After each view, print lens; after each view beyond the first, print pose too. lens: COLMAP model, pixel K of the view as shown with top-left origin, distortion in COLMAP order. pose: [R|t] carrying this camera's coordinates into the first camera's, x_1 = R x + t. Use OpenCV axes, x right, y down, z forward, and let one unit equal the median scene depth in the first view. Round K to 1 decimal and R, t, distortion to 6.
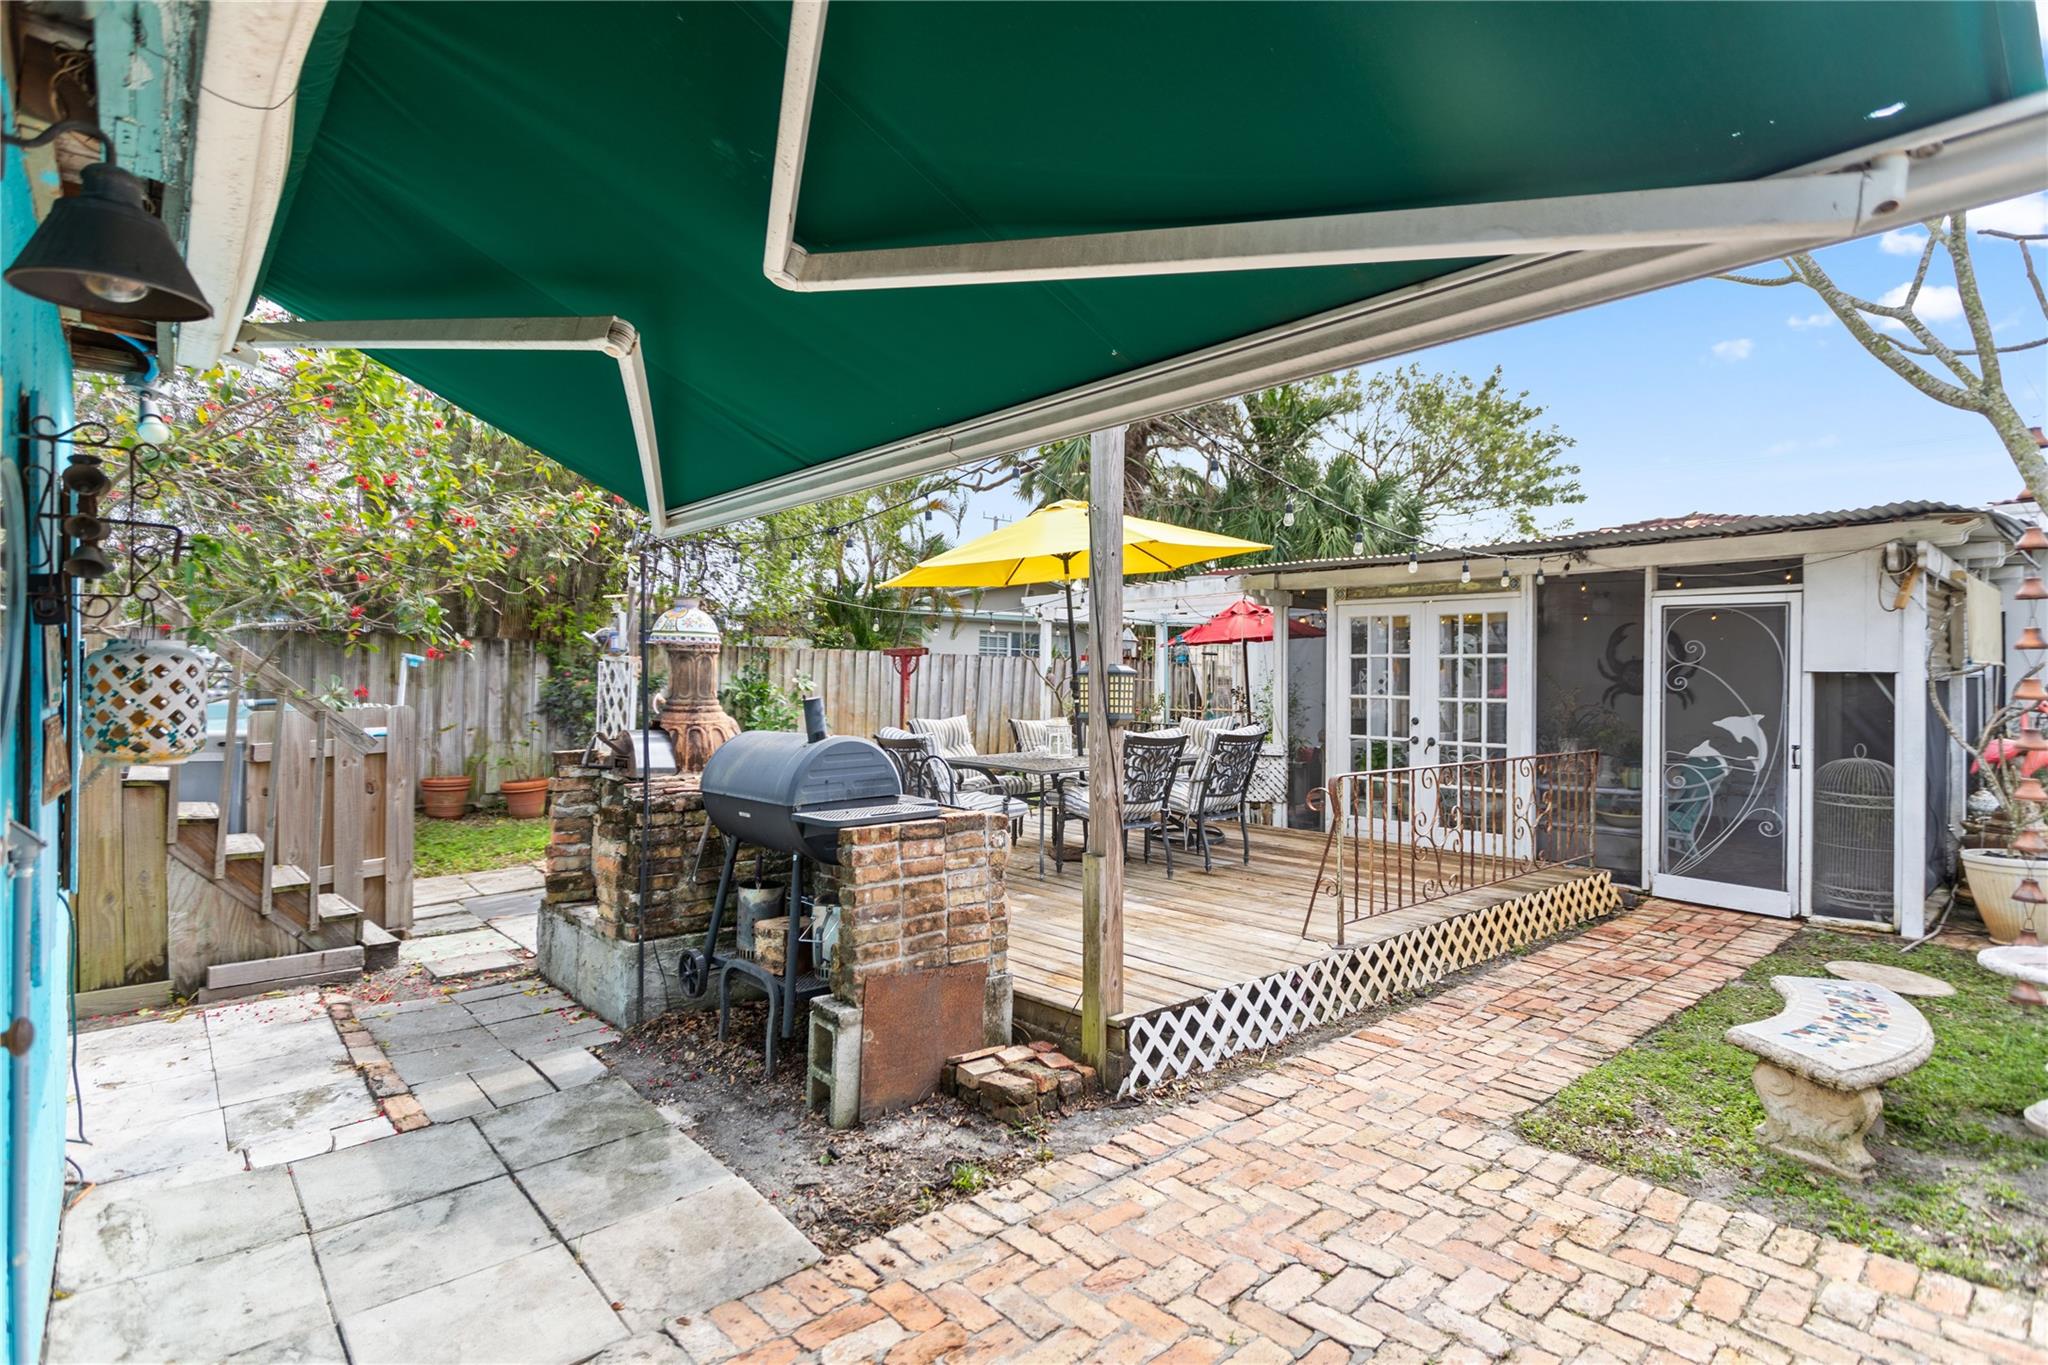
lens RADIAL K [[986.1, 0, 1028.4], [0, 986.1, 665.9], [0, 0, 1]] dist [-0.002420, 0.004312]
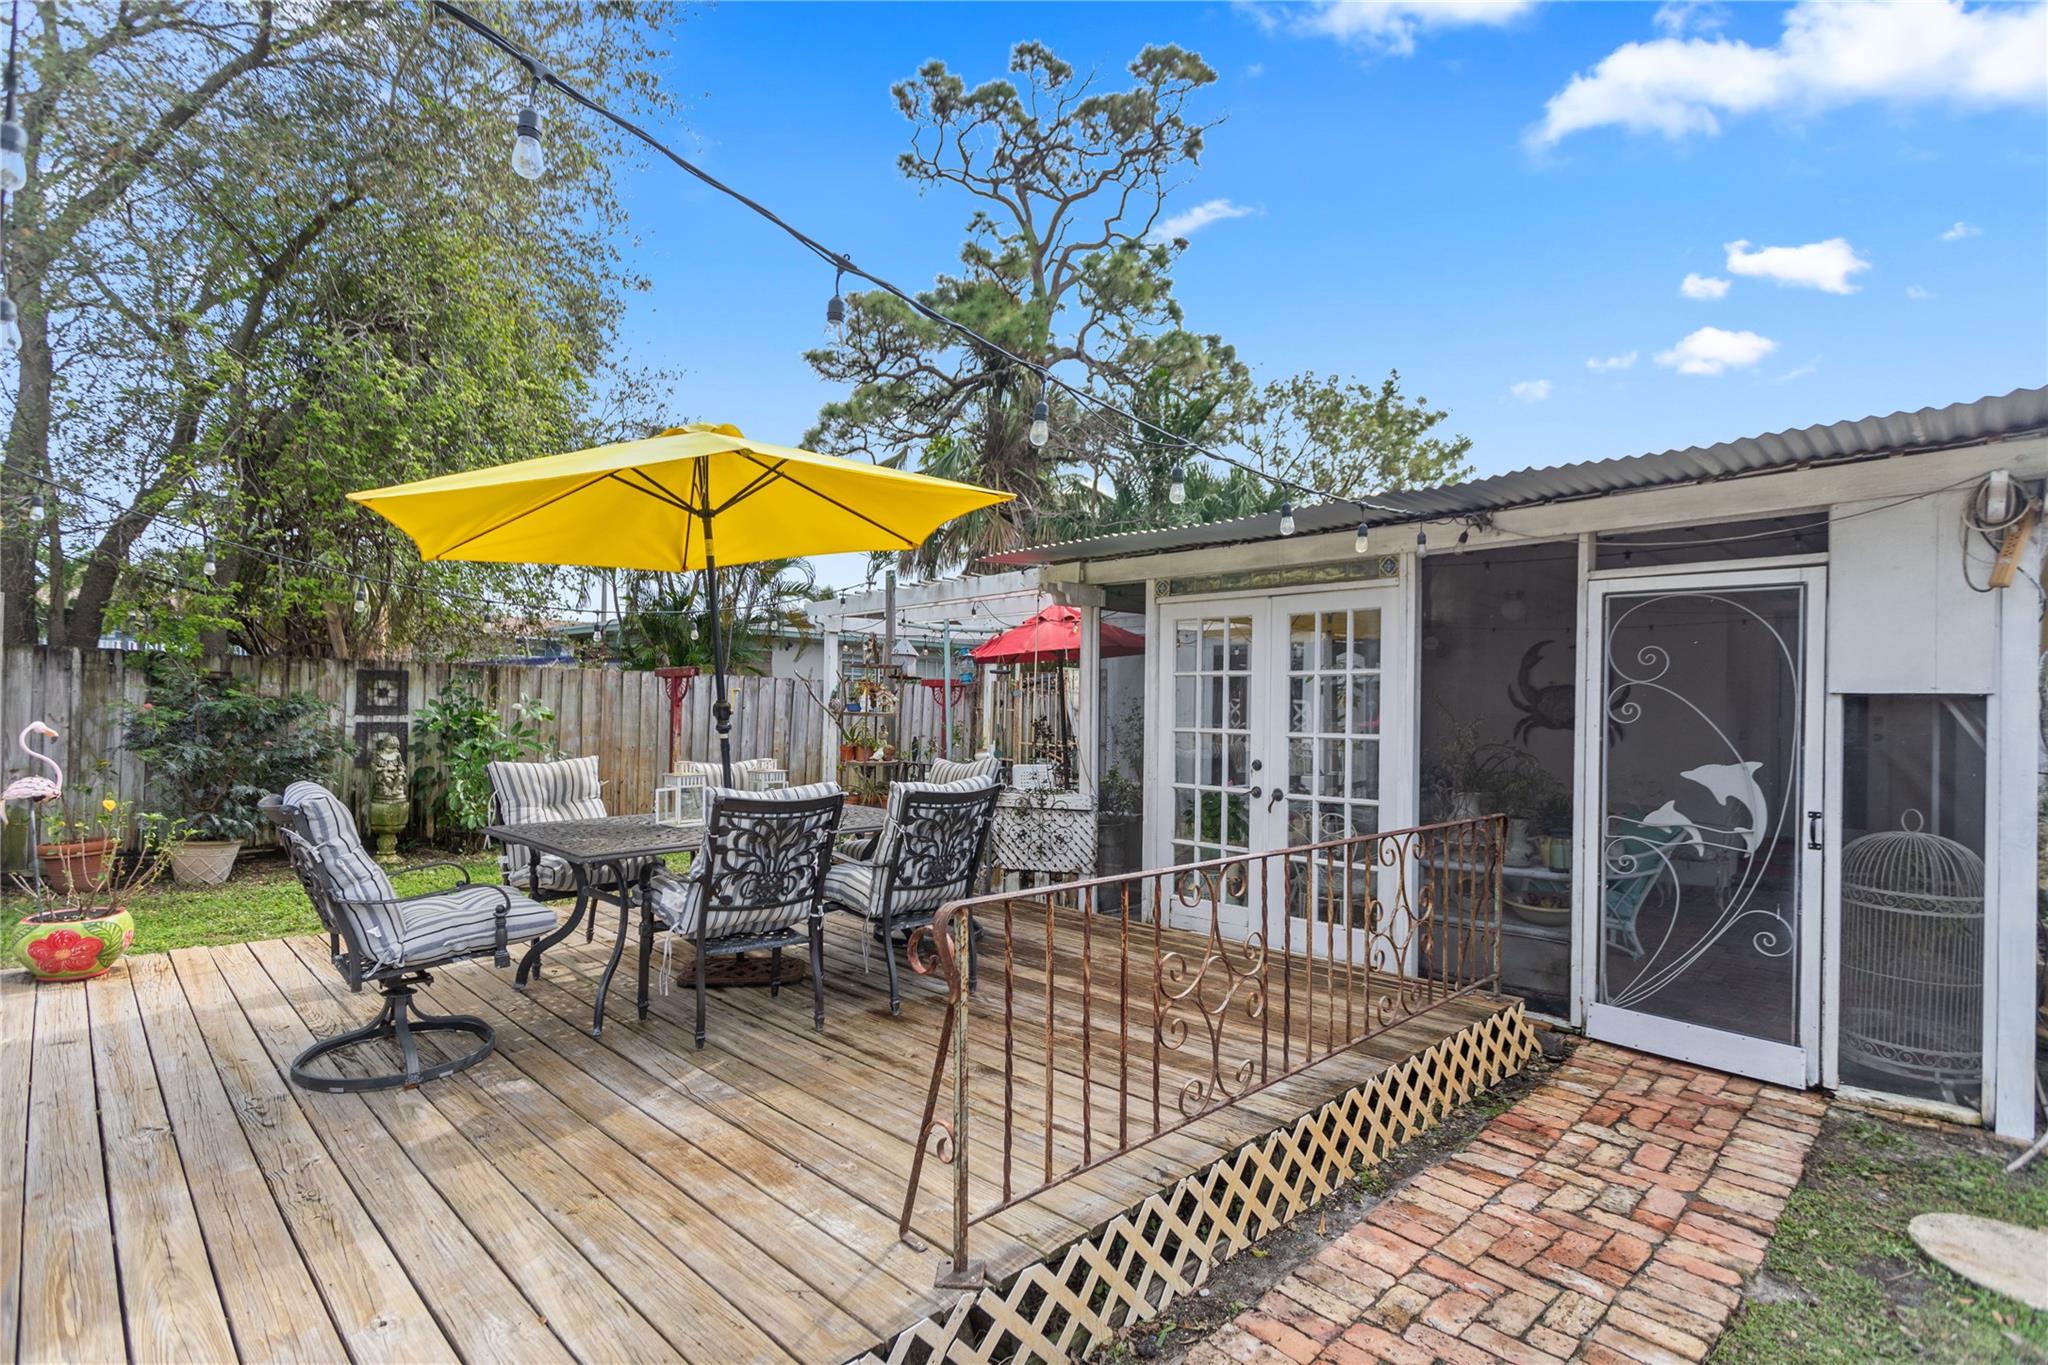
lens RADIAL K [[986.1, 0, 1006.2], [0, 986.1, 699.0], [0, 0, 1]] dist [-0.002420, 0.004312]
pose [[0.998614, 0.005643, 0.052335, 0.217564], [-0.005707, 0.999983, 0.001065, 0.010605], [-0.052328, -0.001362, 0.998629, 0.375054]]
